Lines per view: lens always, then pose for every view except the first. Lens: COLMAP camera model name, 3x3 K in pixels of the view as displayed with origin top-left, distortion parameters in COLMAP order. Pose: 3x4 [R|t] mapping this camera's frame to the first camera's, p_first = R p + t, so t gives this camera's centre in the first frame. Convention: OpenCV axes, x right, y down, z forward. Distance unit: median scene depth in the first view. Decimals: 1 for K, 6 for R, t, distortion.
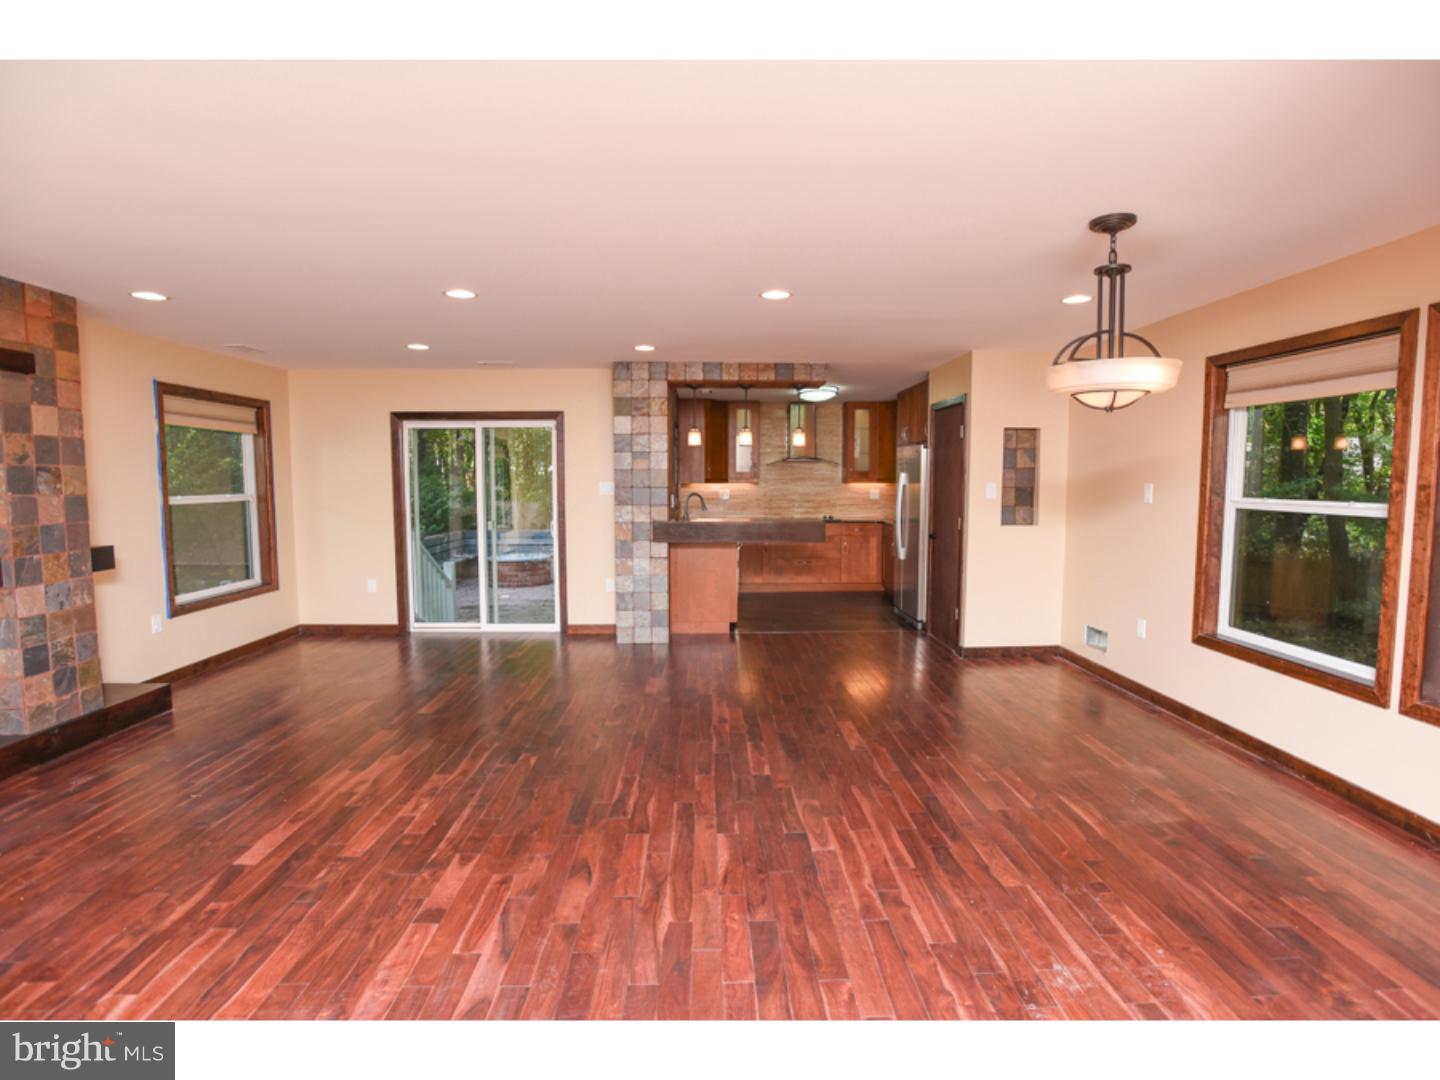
lens RADIAL K [[768.0, 0, 709.8], [0, 768.0, 543.2], [0, 0, 1]] dist [-0.060102, 0.017343]
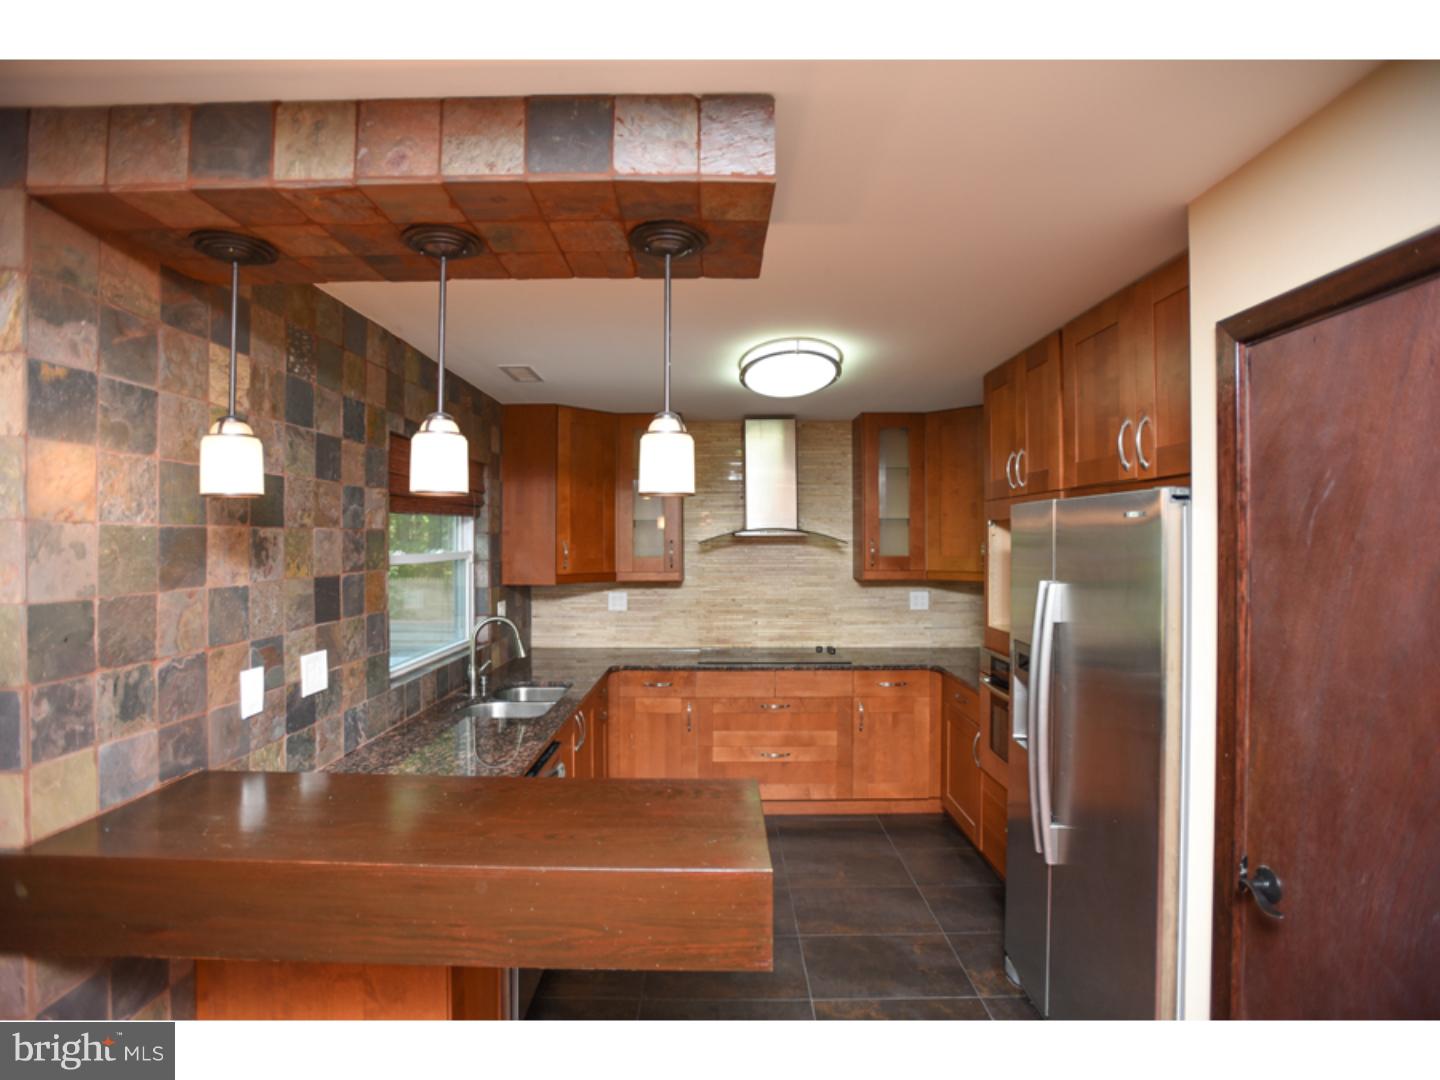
lens RADIAL K [[768.0, 0, 709.8], [0, 768.0, 543.2], [0, 0, 1]] dist [-0.060102, 0.017343]
pose [[0.999914, 0.004351, -0.012374, 0.090163], [-0.005380, 0.996423, -0.084340, -0.062702], [0.011962, 0.084399, 0.996360, 0.527099]]
